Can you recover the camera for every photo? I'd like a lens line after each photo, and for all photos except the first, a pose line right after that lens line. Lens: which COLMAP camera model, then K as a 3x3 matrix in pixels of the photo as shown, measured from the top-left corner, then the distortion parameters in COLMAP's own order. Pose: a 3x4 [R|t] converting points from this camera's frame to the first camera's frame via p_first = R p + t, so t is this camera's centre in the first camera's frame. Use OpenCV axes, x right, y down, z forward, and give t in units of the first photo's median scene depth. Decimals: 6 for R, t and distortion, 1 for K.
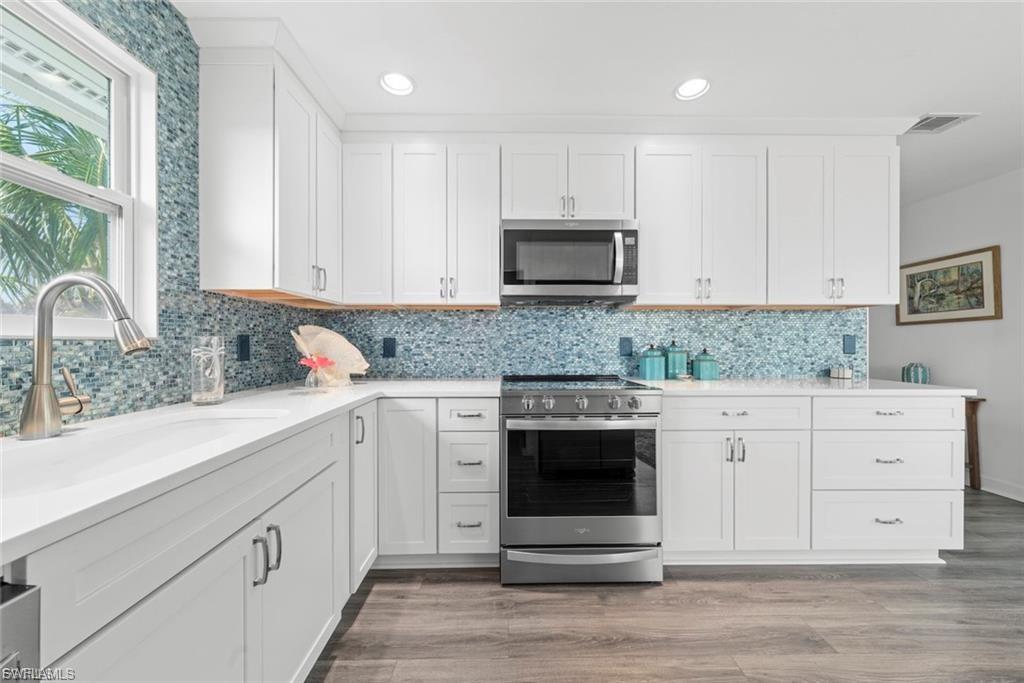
lens RADIAL K [[361.2, 0, 518.8], [0, 361.2, 344.7], [0, 0, 1]] dist [0.000804, 0.000283]
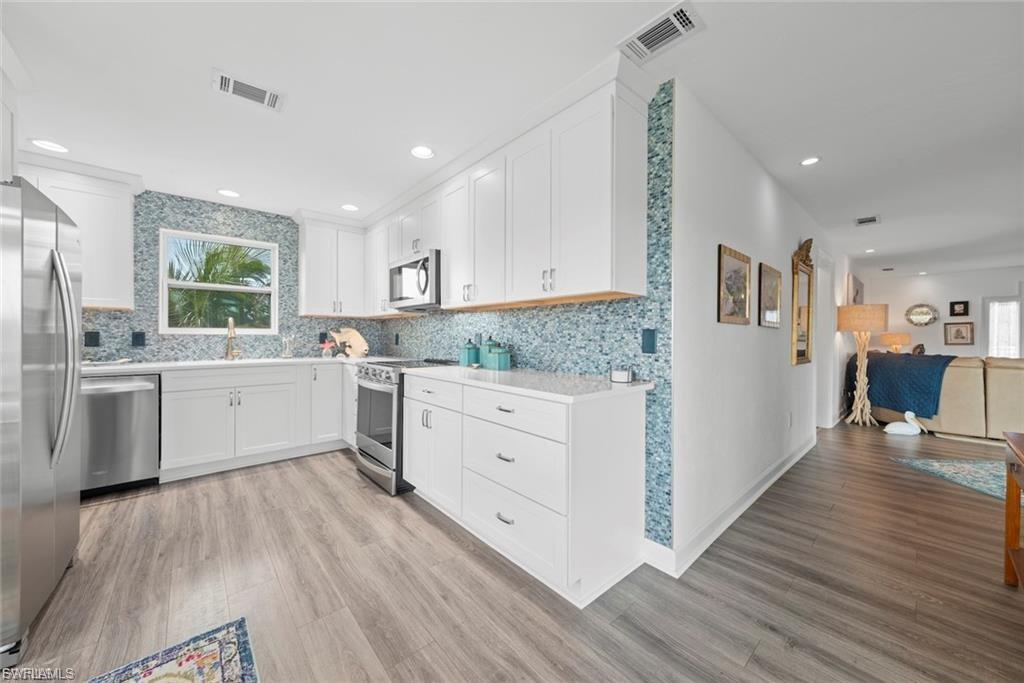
lens RADIAL K [[361.2, 0, 518.8], [0, 361.2, 344.7], [0, 0, 1]] dist [0.000804, 0.000283]
pose [[0.662424, 0.018573, -0.748899, 1.327583], [-0.012142, 0.999827, 0.014057, 0.000009], [0.749031, -0.000218, 0.662535, 0.281018]]
